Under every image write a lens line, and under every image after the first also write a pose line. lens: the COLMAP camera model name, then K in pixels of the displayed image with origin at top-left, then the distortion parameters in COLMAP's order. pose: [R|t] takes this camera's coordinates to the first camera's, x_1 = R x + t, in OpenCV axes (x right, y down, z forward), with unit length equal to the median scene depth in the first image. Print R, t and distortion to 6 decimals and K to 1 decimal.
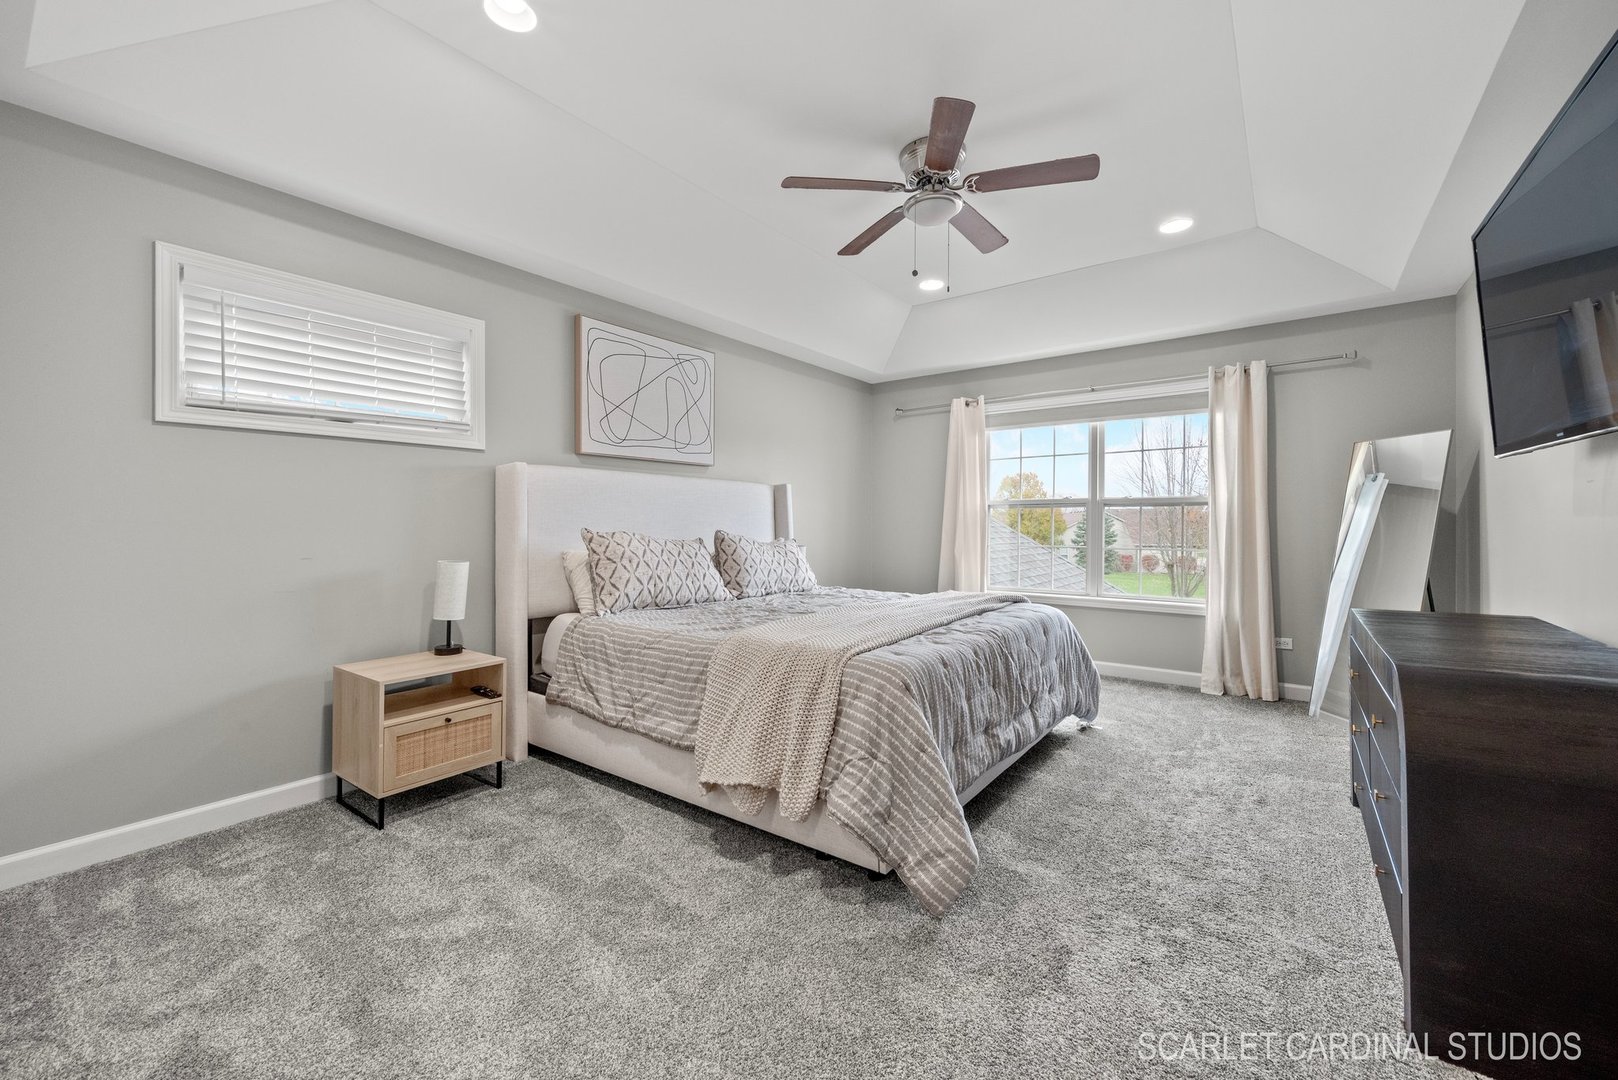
lens RADIAL K [[638.1, 0, 809.0], [0, 638.1, 540.0], [0, 0, 1]] dist [-0.001154, -0.000082]
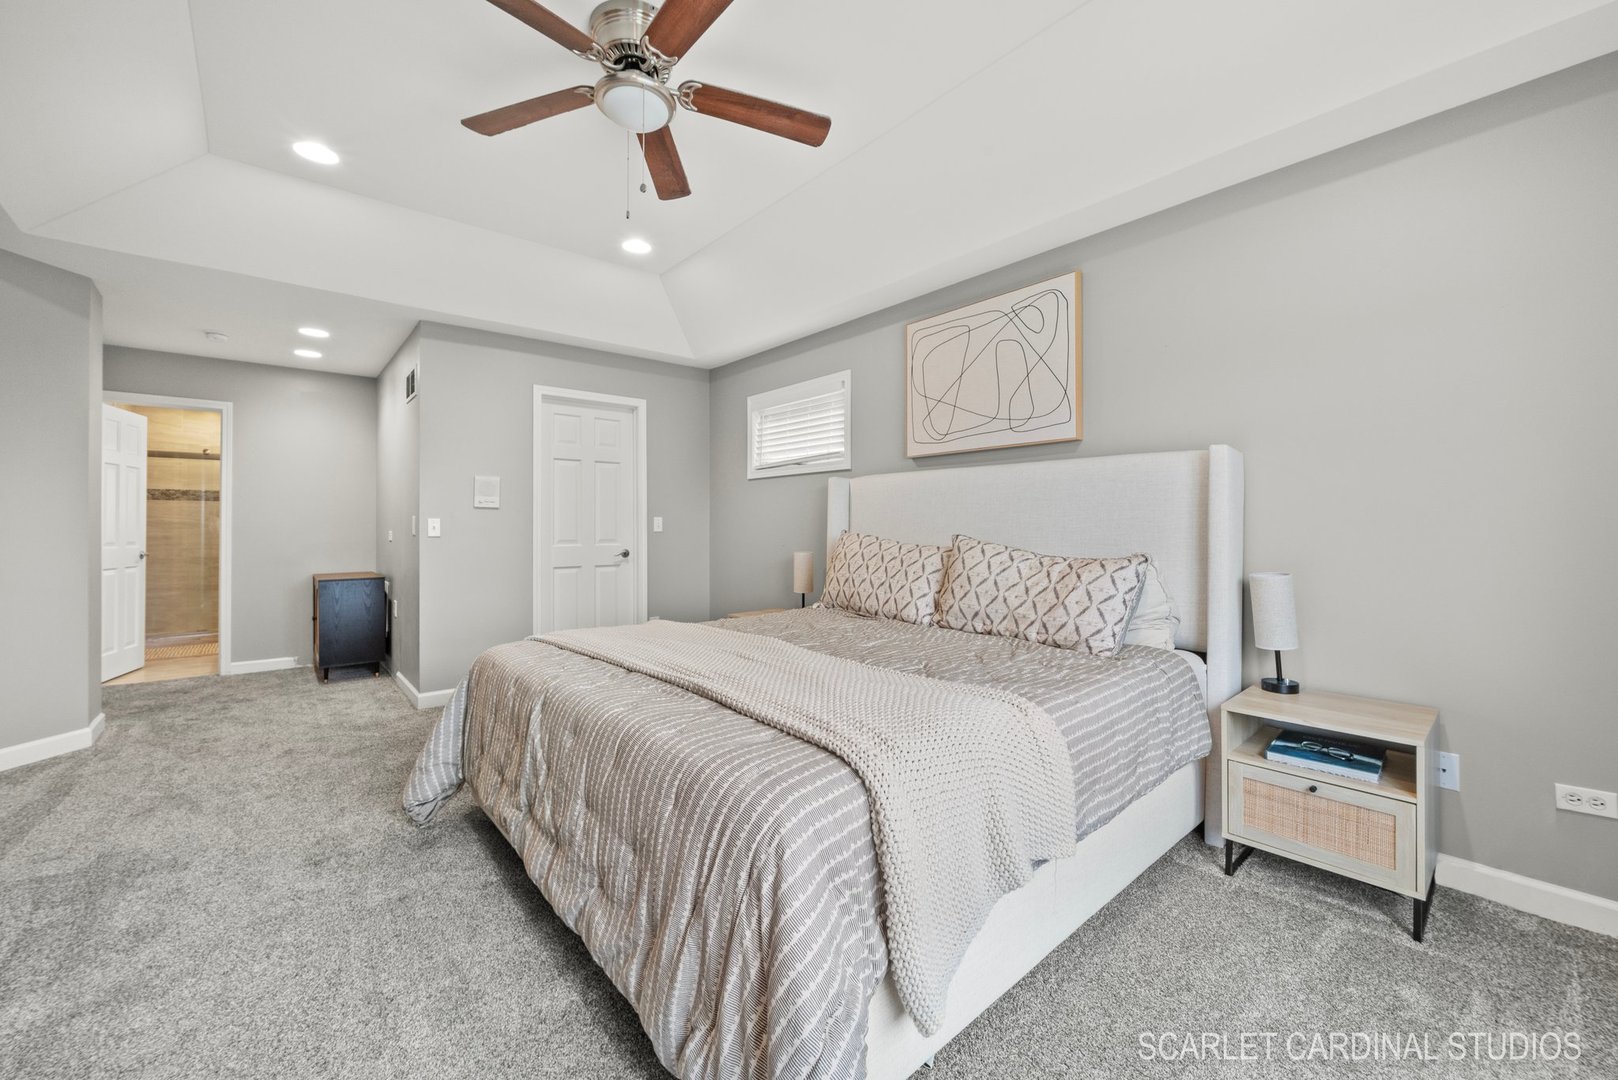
lens RADIAL K [[638.1, 0, 809.0], [0, 638.1, 540.0], [0, 0, 1]] dist [-0.001154, -0.000082]
pose [[-0.204024, 0.010265, -0.978912, 0.716241], [-0.035078, 0.999226, 0.017789, -0.017940], [0.978337, 0.037968, -0.203506, 1.113582]]
